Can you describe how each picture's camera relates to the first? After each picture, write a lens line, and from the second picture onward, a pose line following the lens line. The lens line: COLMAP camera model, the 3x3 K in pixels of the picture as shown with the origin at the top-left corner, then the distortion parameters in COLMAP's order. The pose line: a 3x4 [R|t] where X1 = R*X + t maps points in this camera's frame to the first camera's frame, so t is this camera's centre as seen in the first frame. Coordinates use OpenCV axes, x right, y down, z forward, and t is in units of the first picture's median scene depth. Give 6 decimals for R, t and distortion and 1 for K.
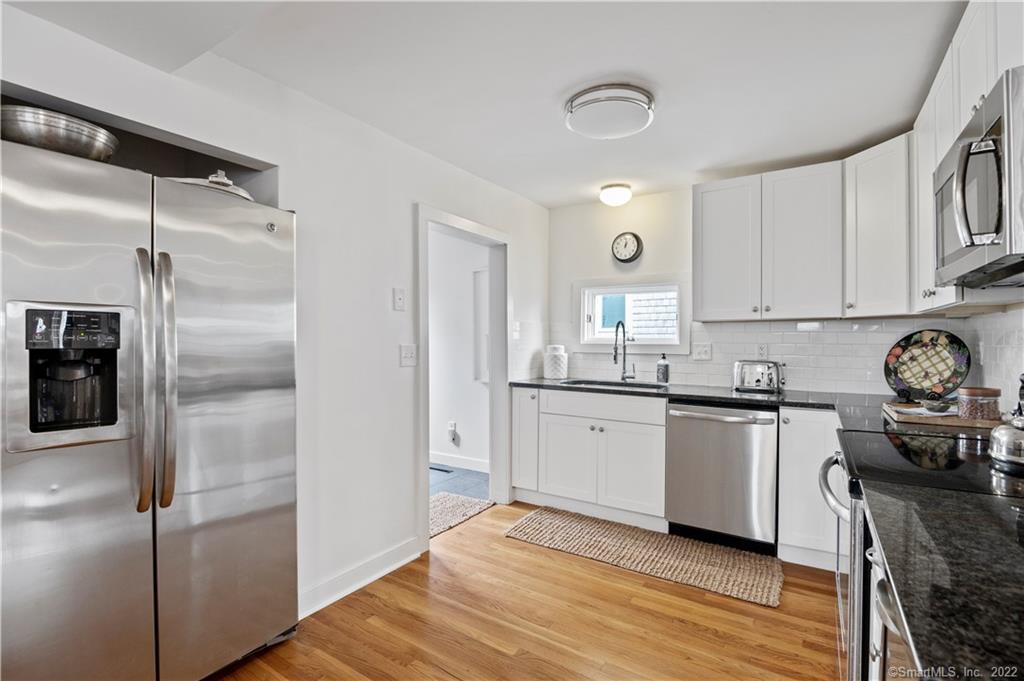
lens RADIAL K [[457.9, 0, 512.0], [0, 457.9, 340.5], [0, 0, 1]] dist [-0.000504, -0.000346]
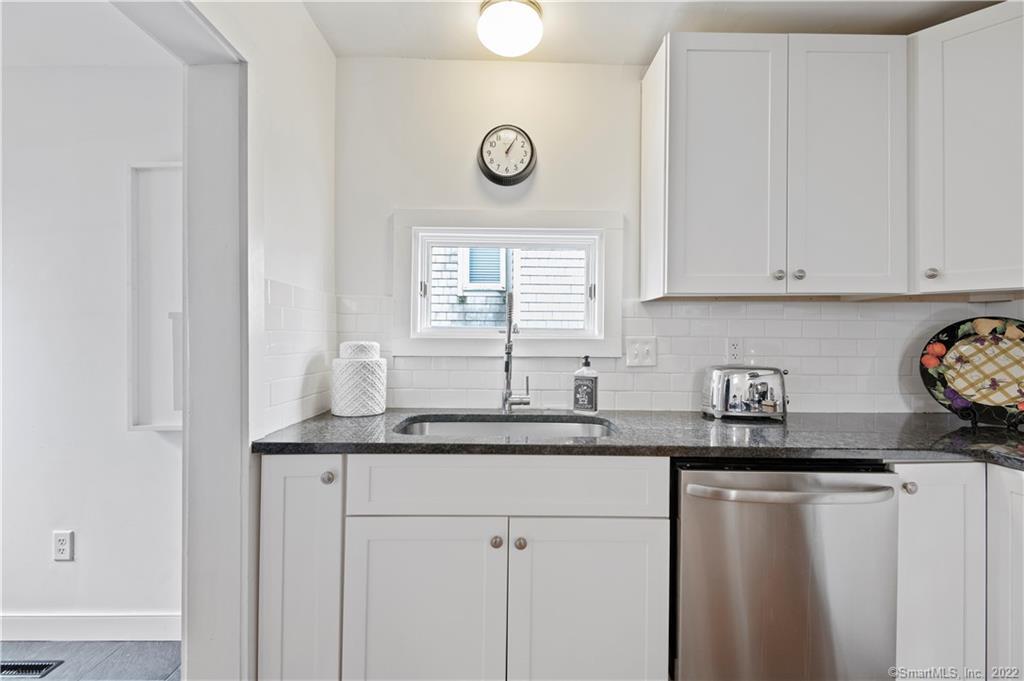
lens RADIAL K [[457.9, 0, 512.0], [0, 457.9, 340.5], [0, 0, 1]] dist [-0.000504, -0.000346]
pose [[0.829452, -0.002128, 0.558574, -0.043585], [-0.003480, 0.999954, 0.008977, 0.006038], [-0.558567, -0.009390, 0.829406, 0.658392]]
